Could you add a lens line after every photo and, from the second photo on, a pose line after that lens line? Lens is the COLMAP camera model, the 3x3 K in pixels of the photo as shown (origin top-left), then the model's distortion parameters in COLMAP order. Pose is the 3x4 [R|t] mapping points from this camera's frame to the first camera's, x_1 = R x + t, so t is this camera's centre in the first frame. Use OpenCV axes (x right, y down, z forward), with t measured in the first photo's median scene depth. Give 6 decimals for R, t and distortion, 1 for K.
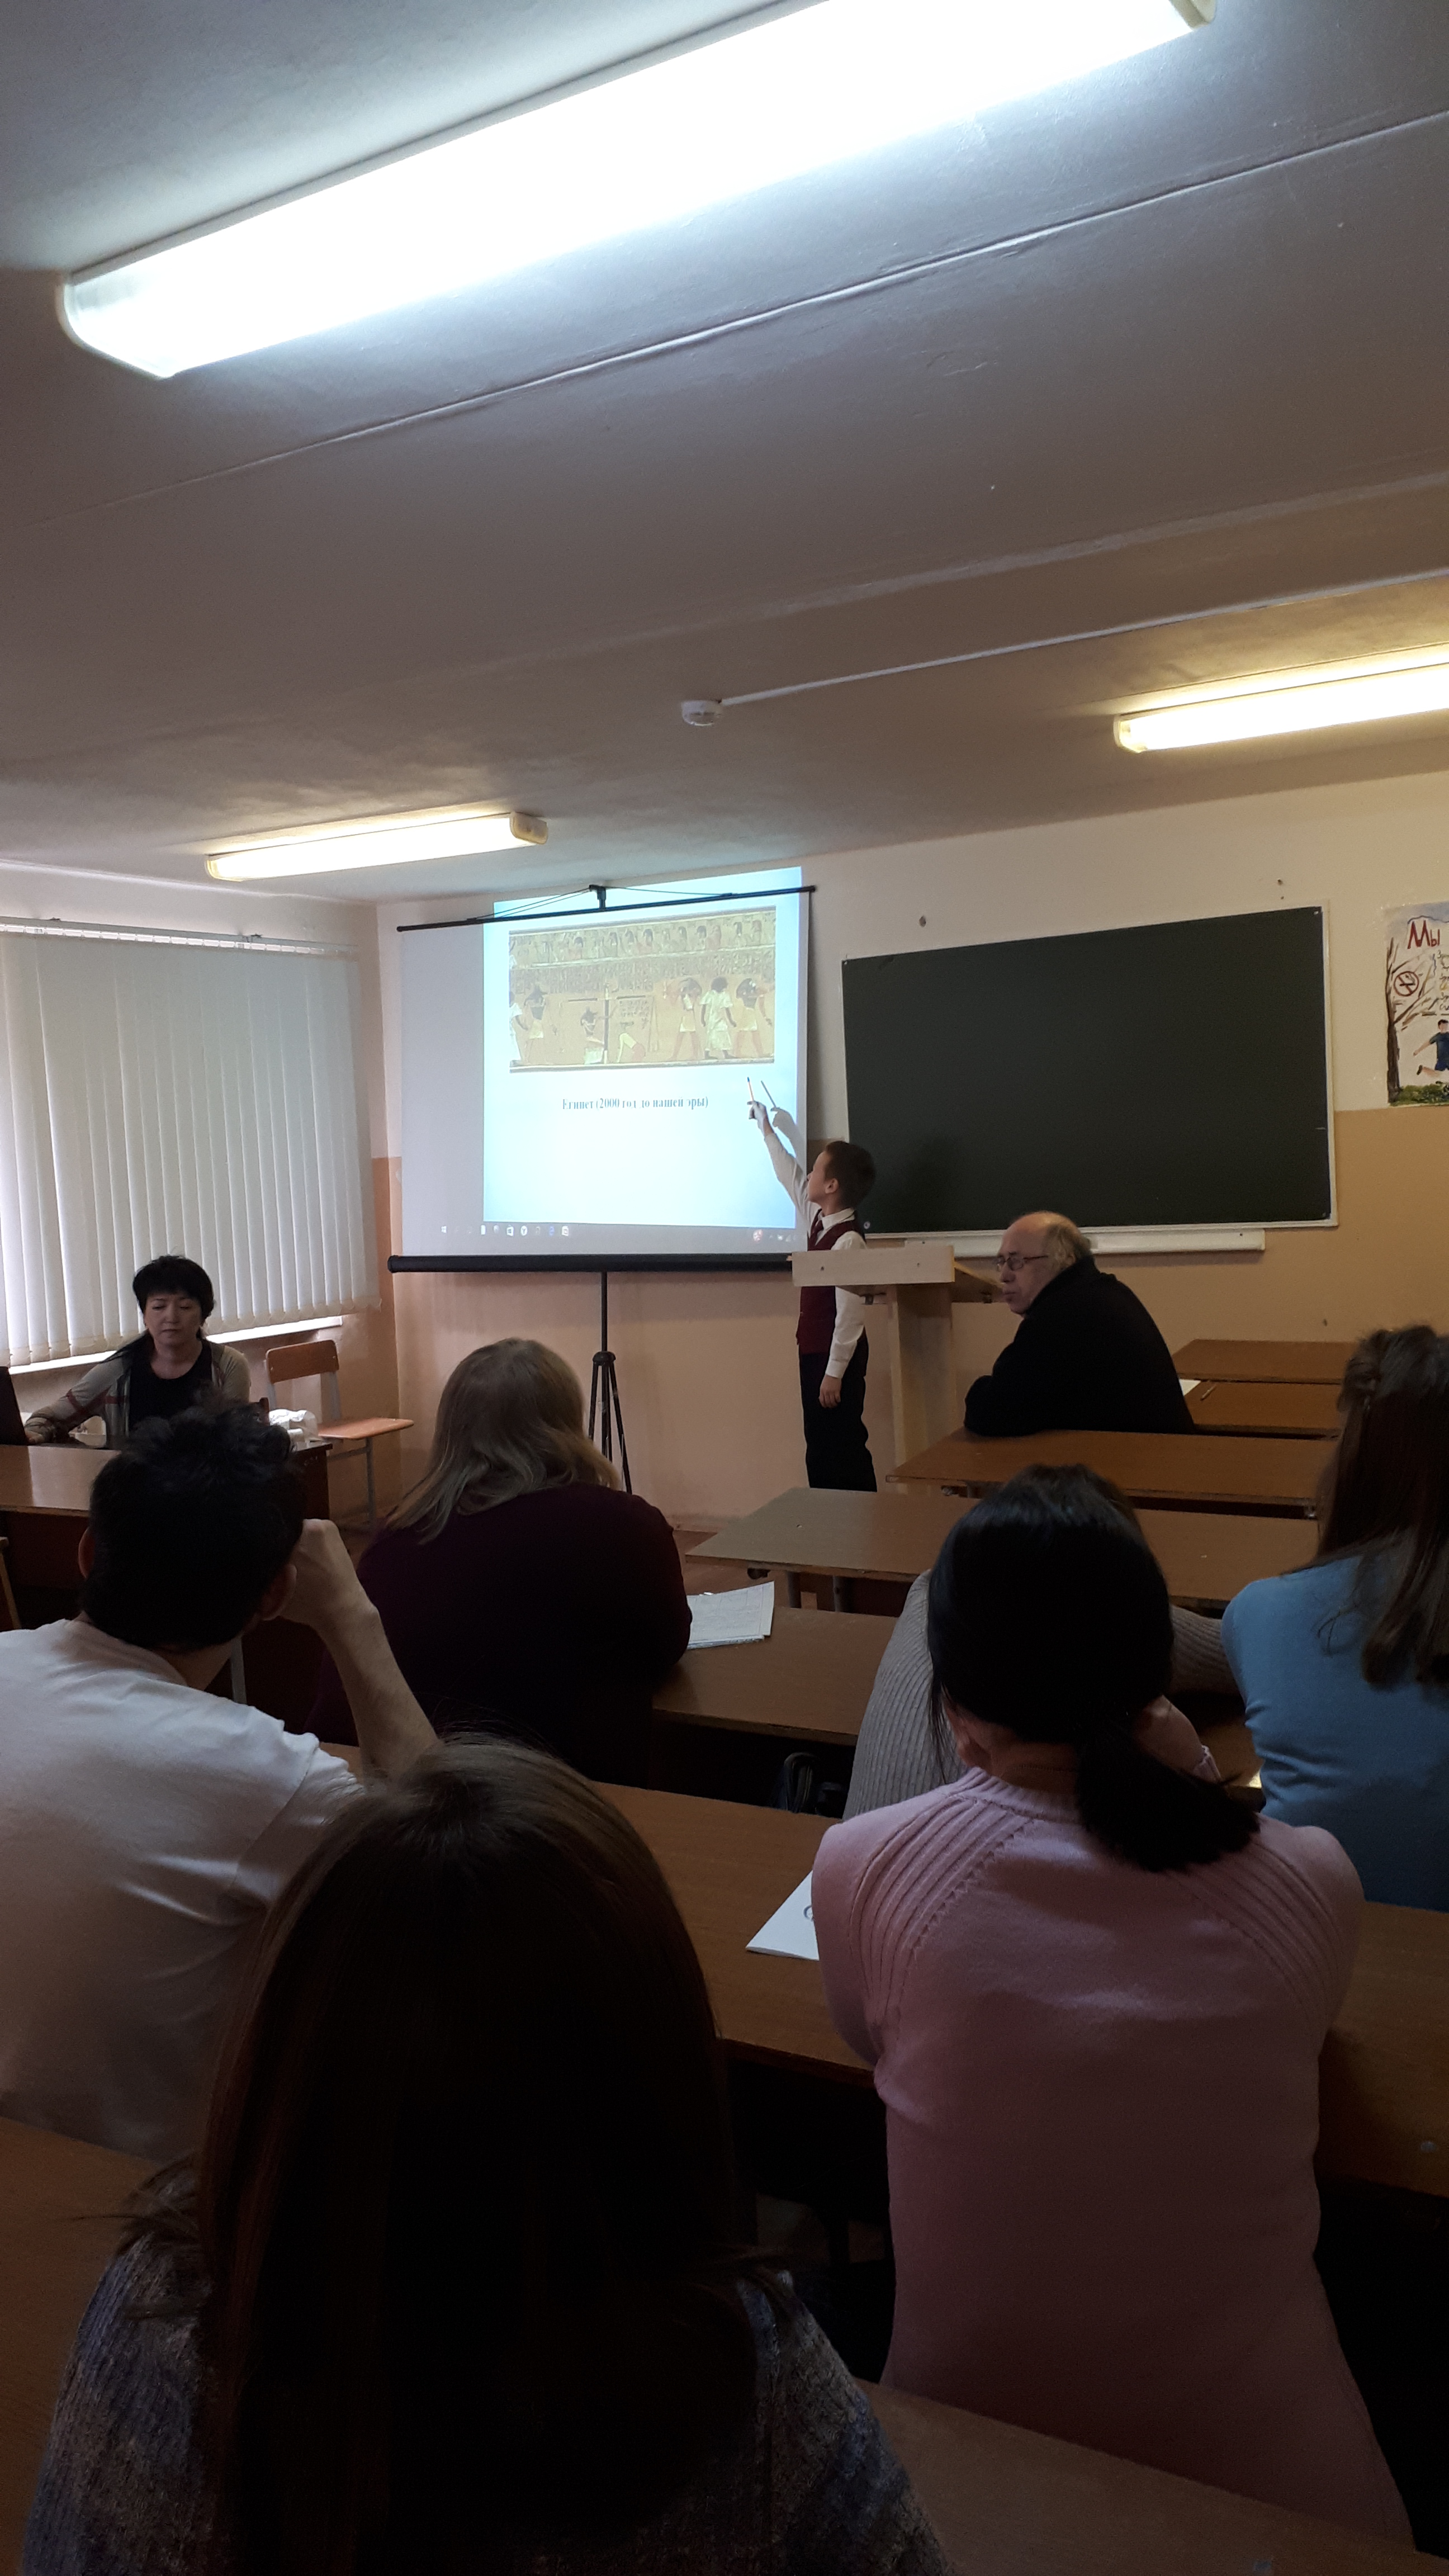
lens RADIAL K [[2059.9, 0, 723.1], [0, 2059.9, 1300.4], [0, 0, 1]] dist [0.231243, -0.572682]
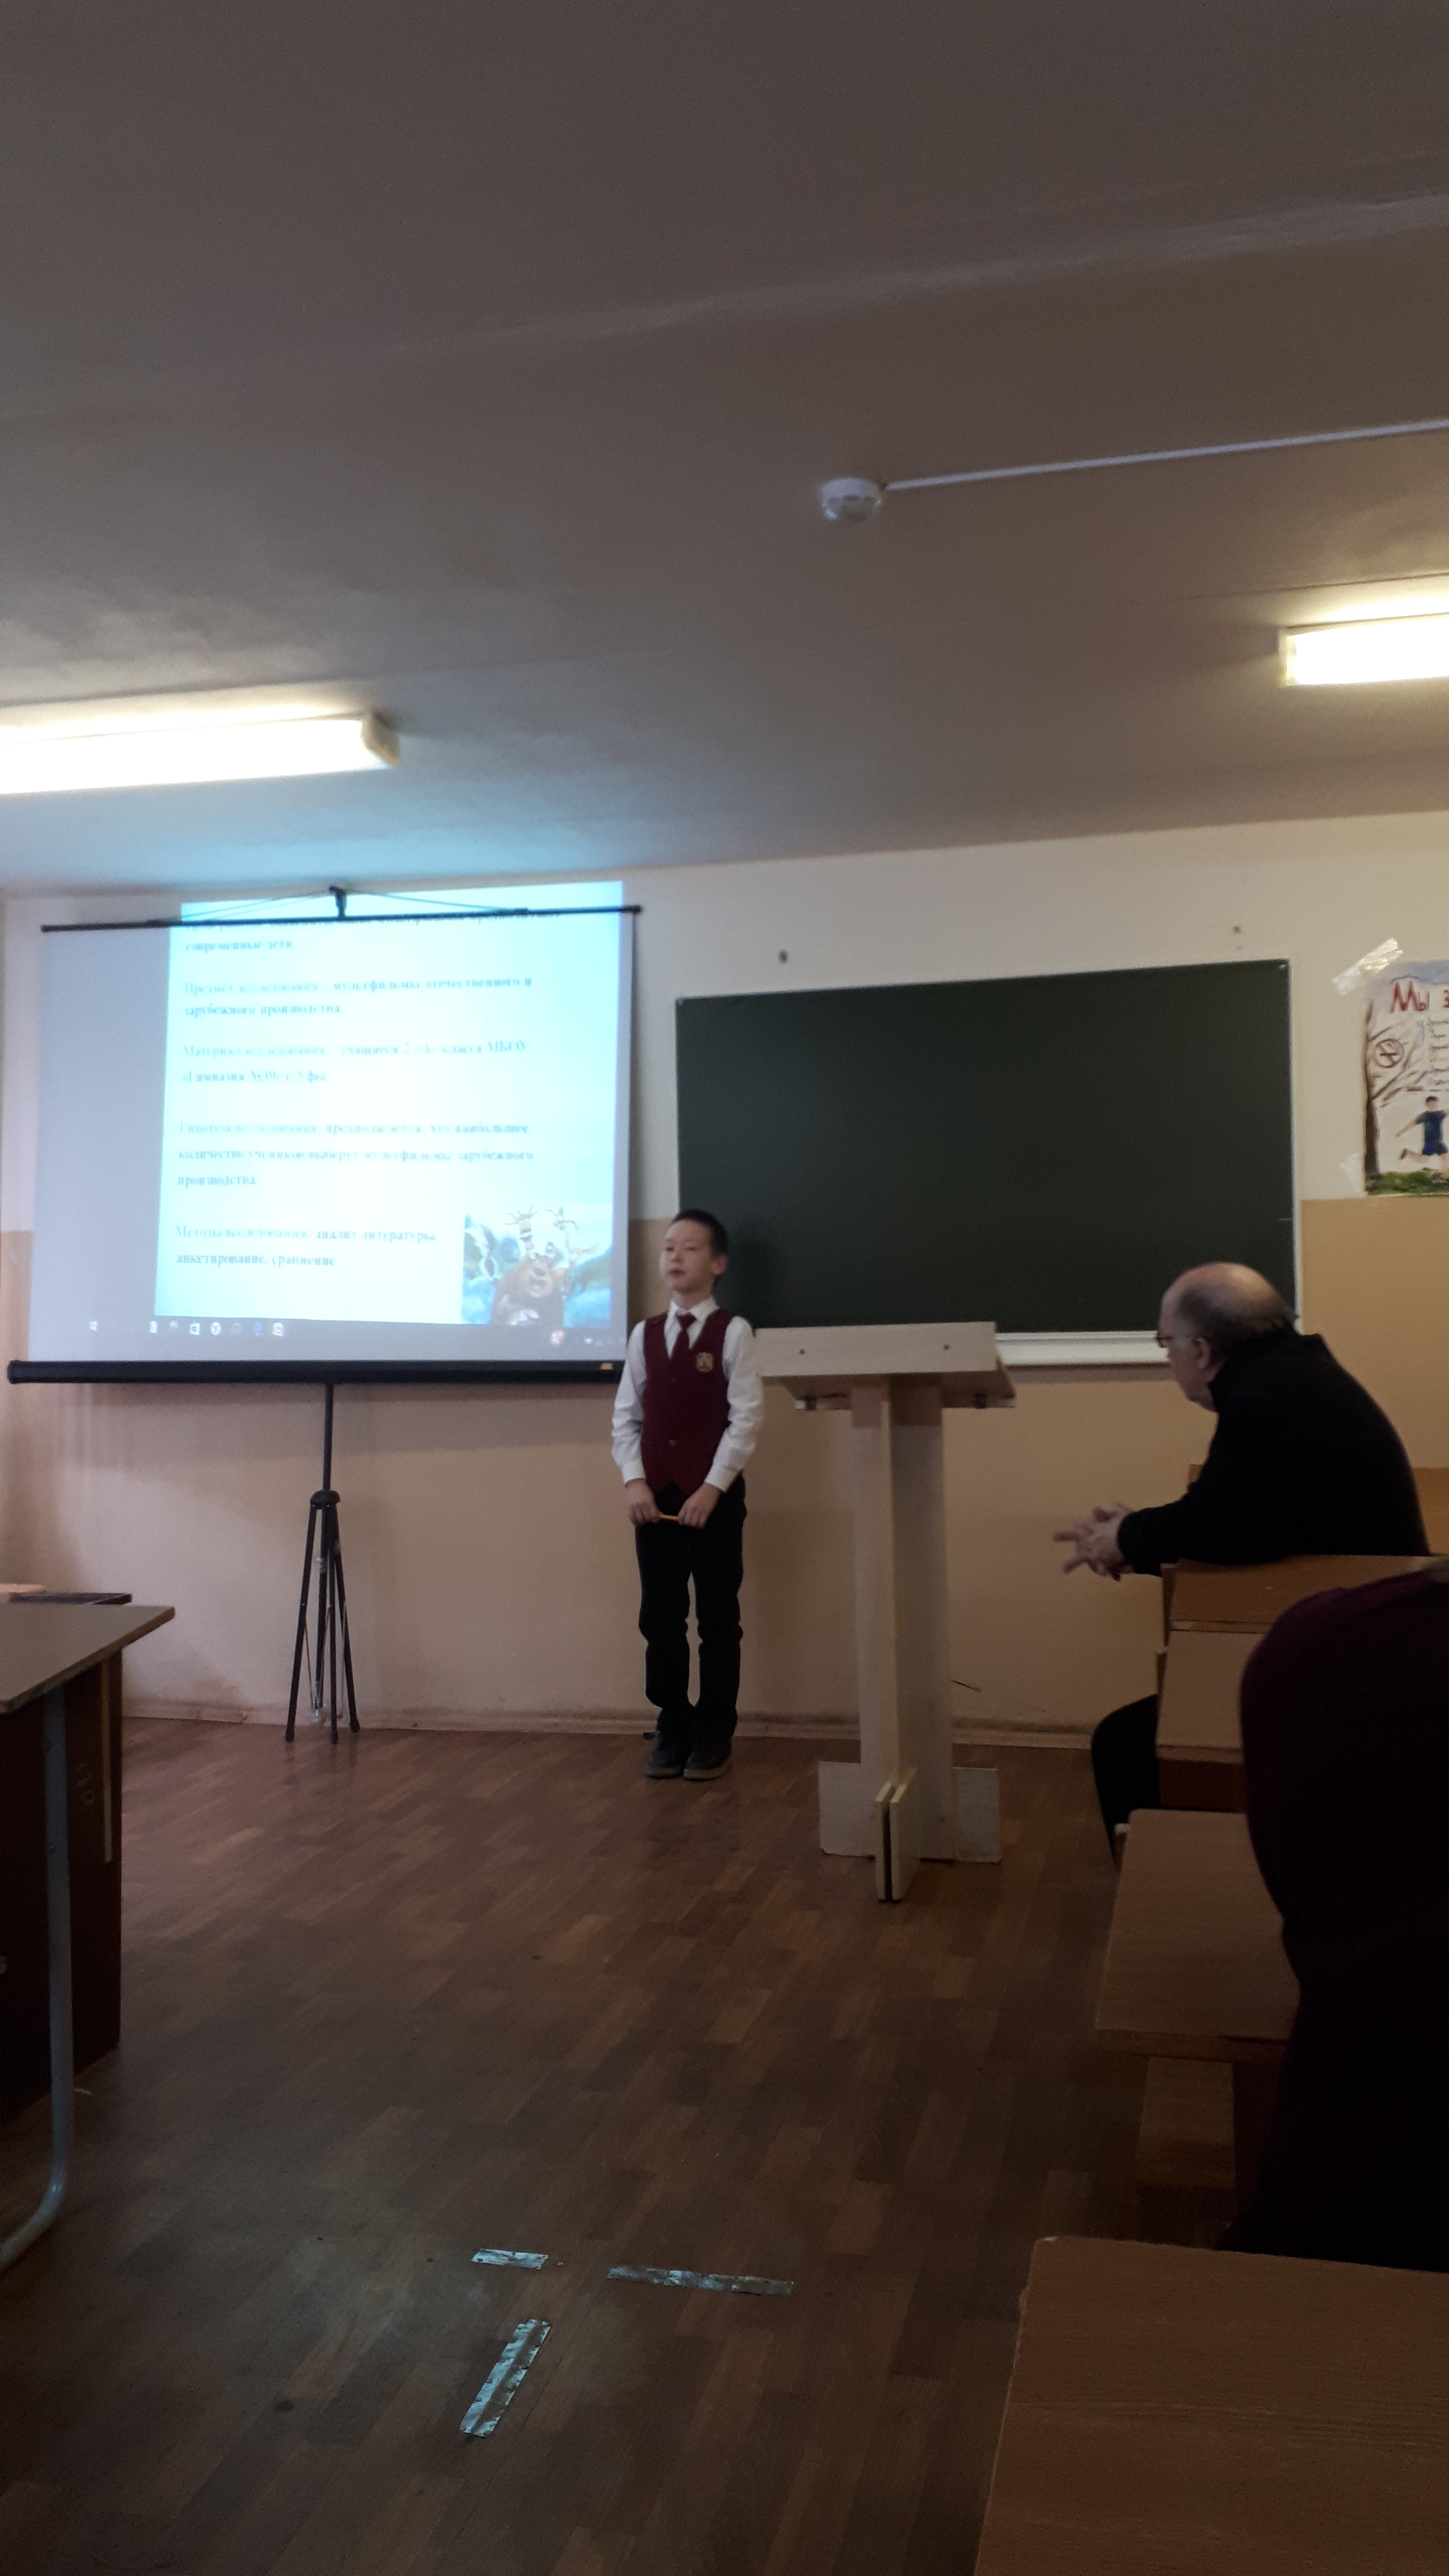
lens RADIAL K [[2050.7, 0, 731.7], [0, 2050.7, 1289.1], [0, 0, 1]] dist [0.158033, -0.255077]
pose [[0.953764, 0.039821, 0.297906, -0.168793], [-0.009562, 0.994703, -0.102347, 0.032188], [-0.300404, 0.094767, 0.949093, 0.270692]]
